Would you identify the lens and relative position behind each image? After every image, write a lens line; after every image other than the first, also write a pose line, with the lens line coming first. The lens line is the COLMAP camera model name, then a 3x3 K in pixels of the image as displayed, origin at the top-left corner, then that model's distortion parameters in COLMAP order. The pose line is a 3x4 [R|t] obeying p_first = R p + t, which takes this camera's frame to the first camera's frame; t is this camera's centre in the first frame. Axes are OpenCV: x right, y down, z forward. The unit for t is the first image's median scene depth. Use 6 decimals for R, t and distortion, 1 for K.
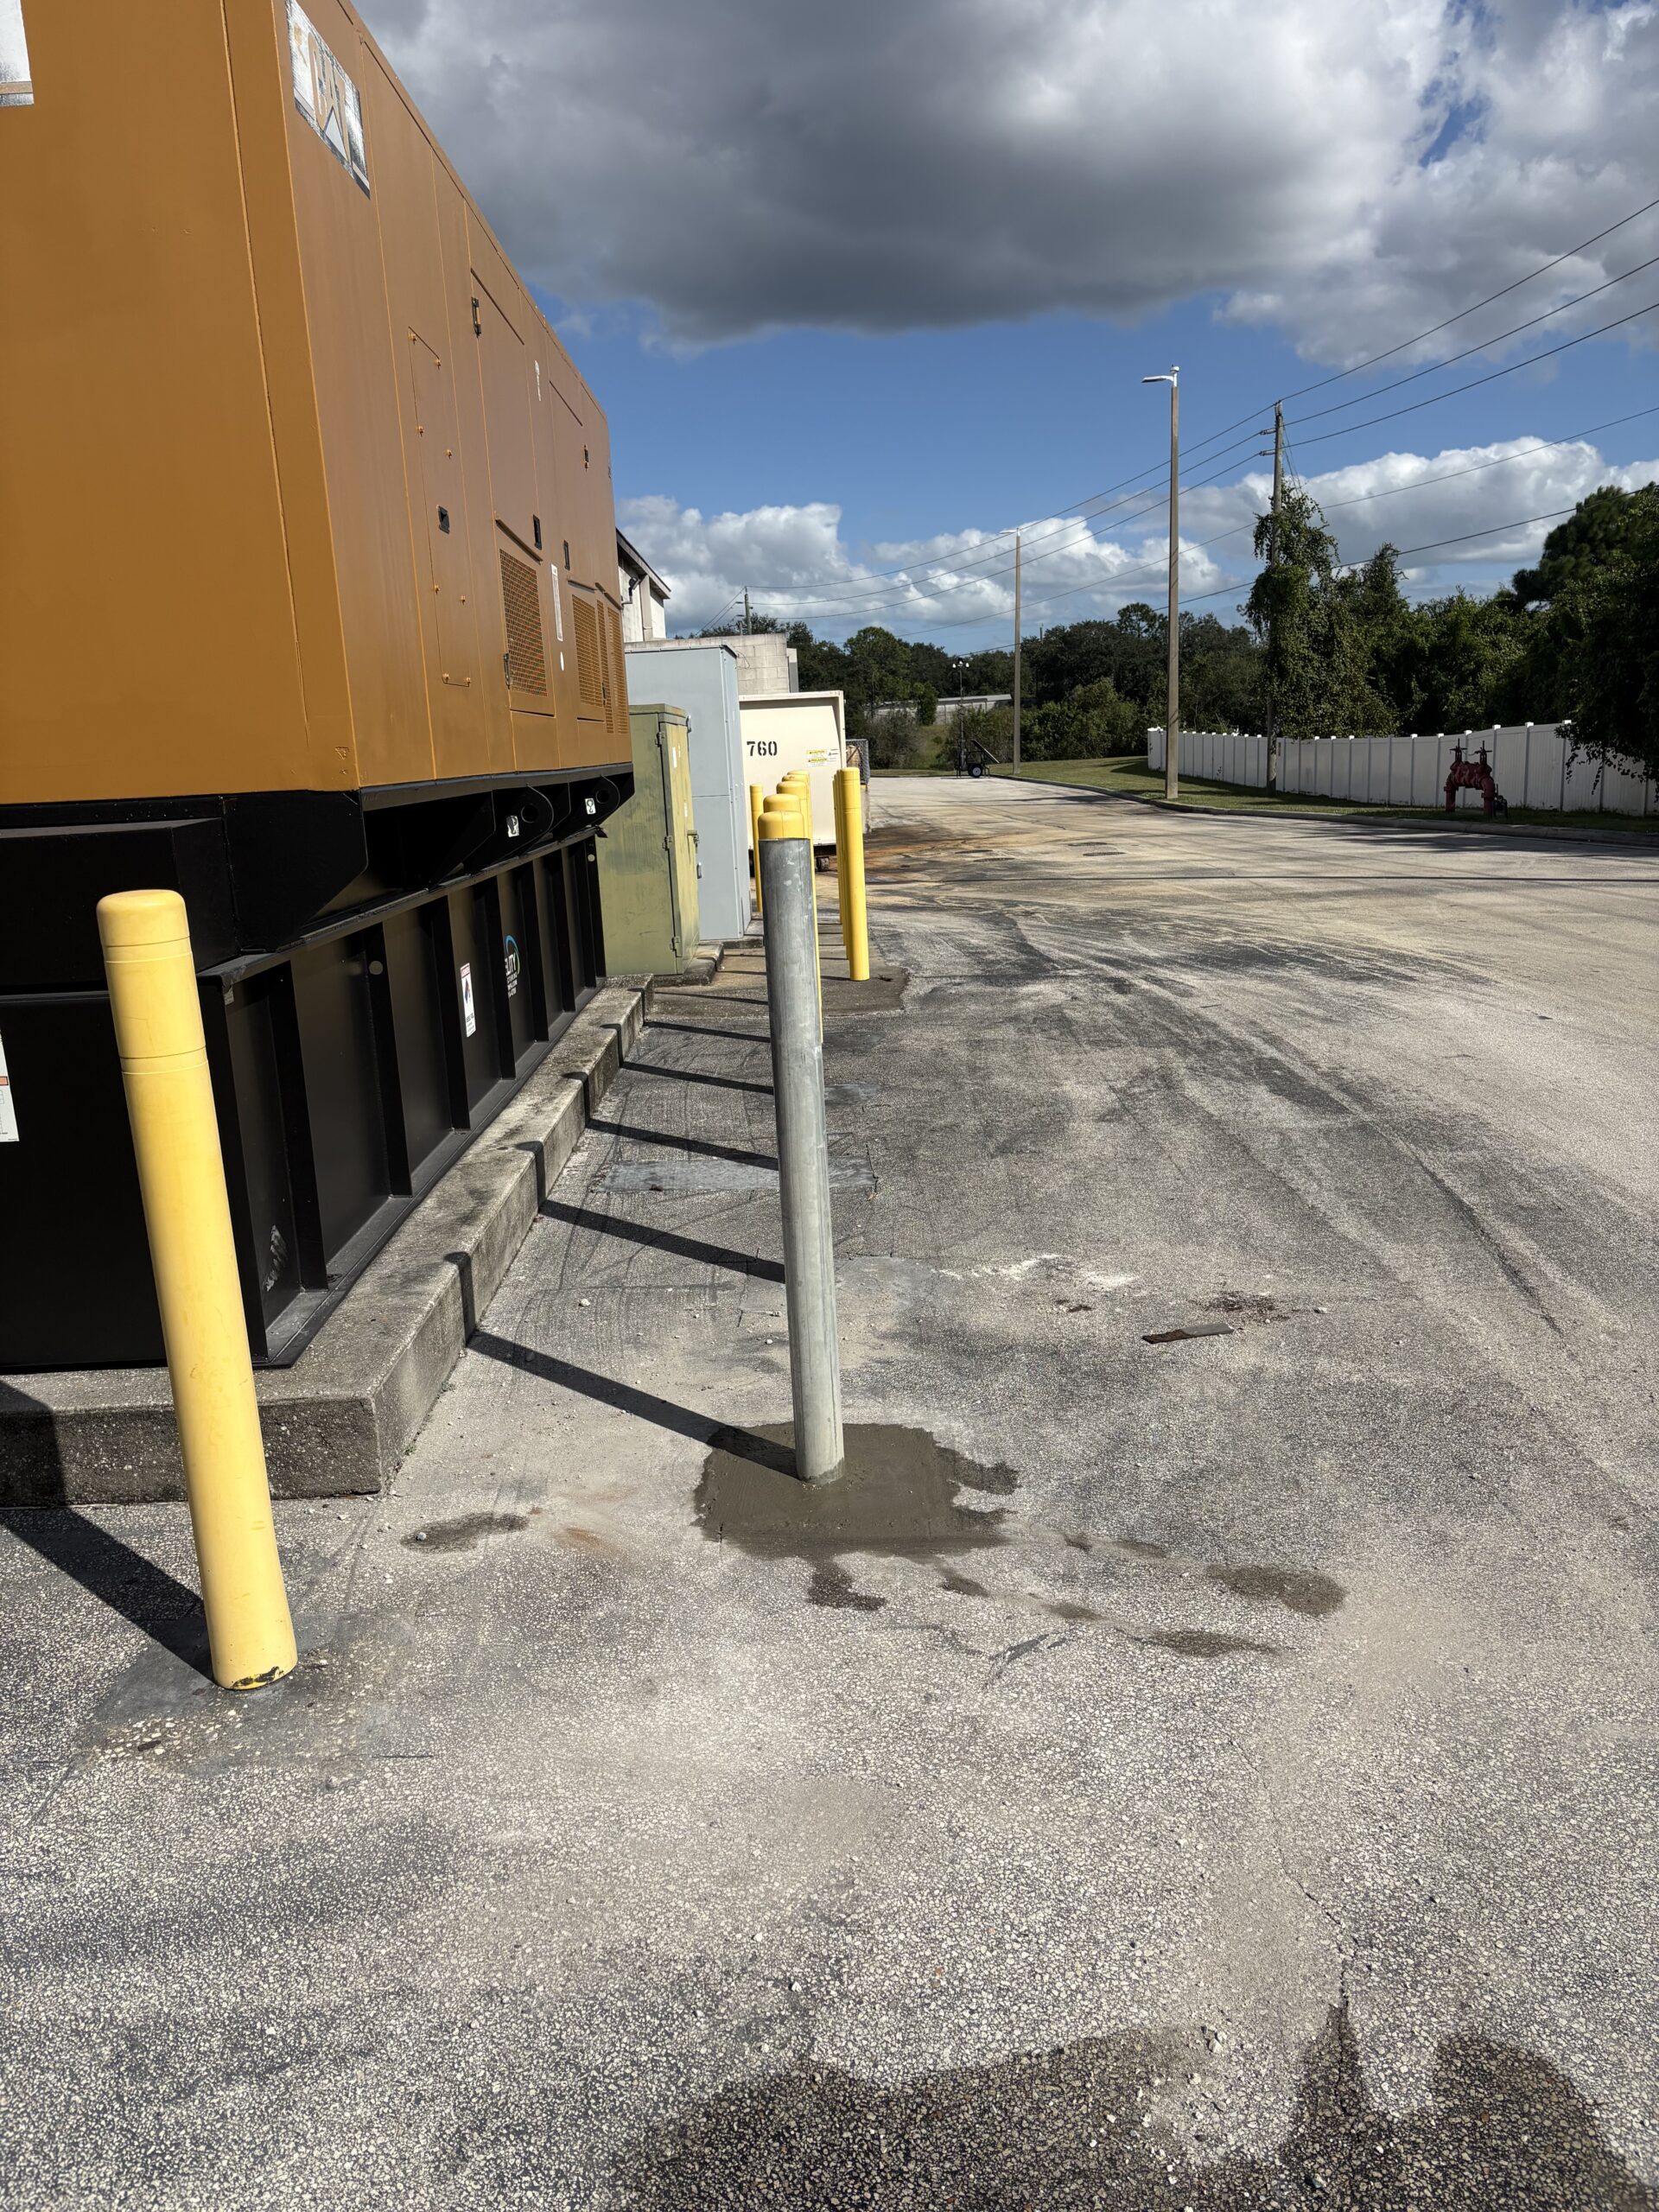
lens RADIAL K [[1700.9, 0, 822.7], [0, 1700.9, 1104.3], [0, 0, 1]] dist [0.031727, -0.001757]
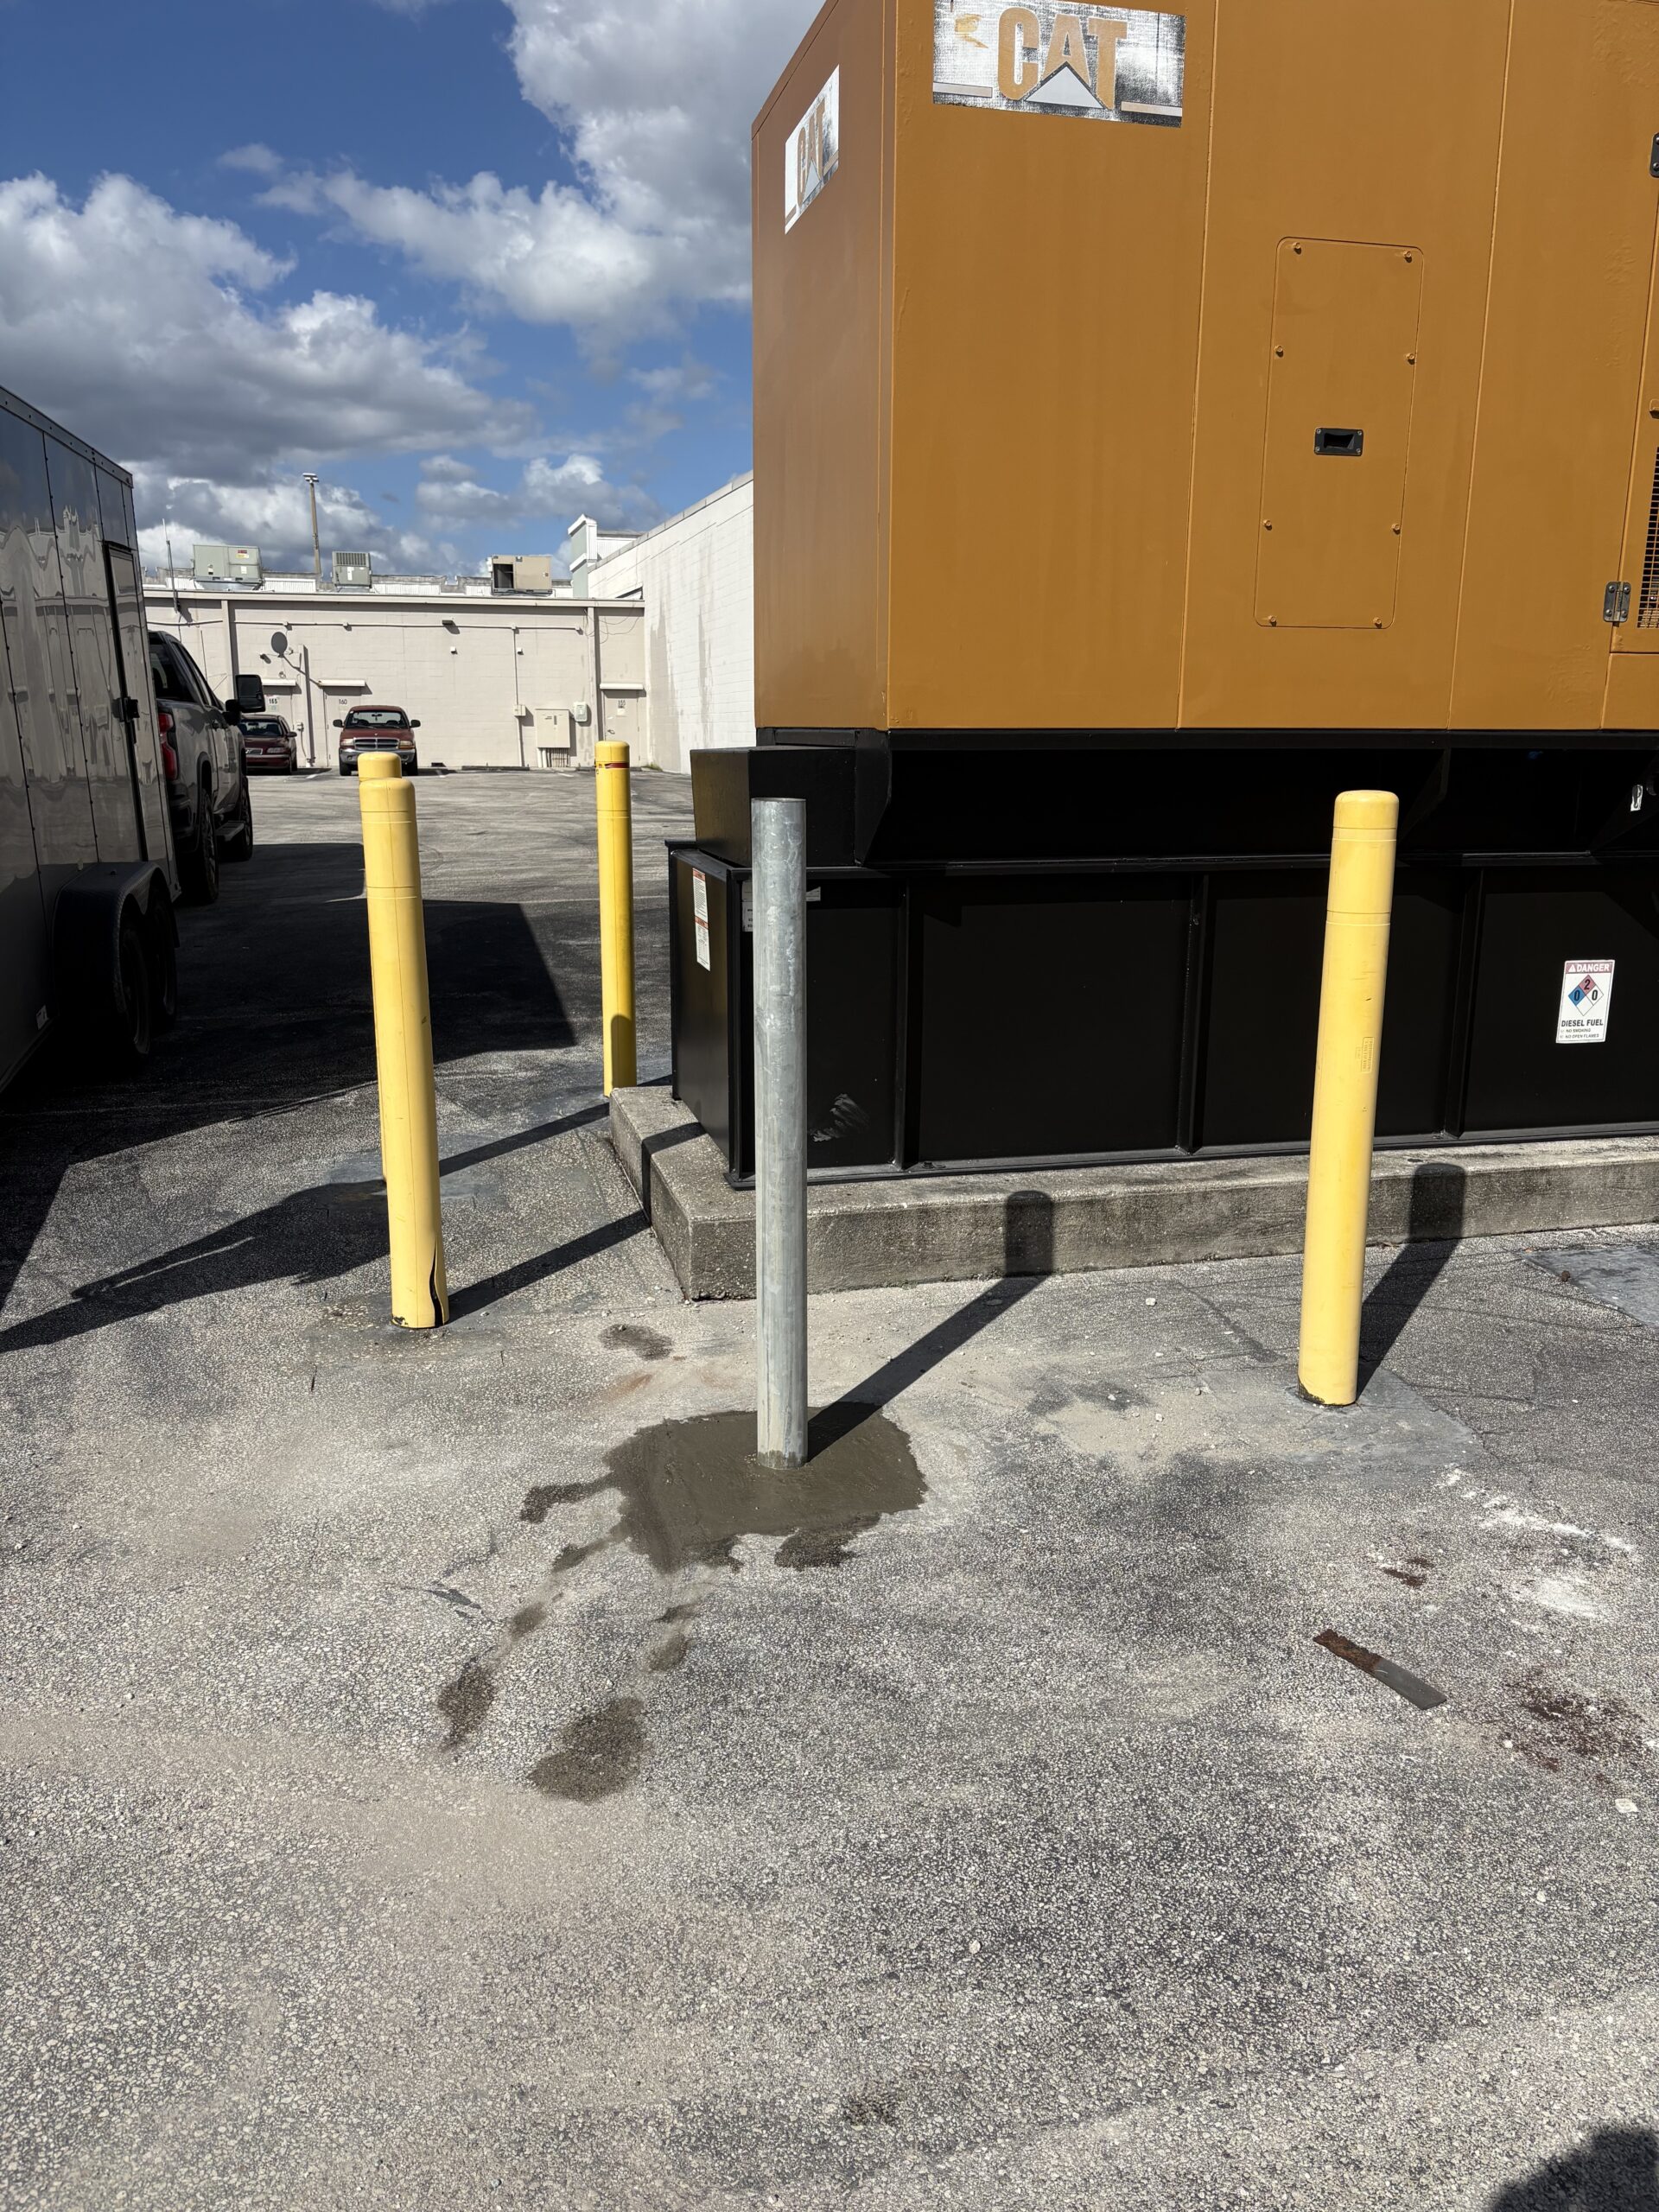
lens RADIAL K [[1700.9, 0, 822.7], [0, 1700.9, 1104.3], [0, 0, 1]] dist [0.031727, -0.001757]
pose [[0.229967, 0.267032, -0.935847, 0.852762], [-0.225409, 0.950085, 0.215705, -0.187456], [0.946734, 0.161343, 0.278680, 0.718913]]
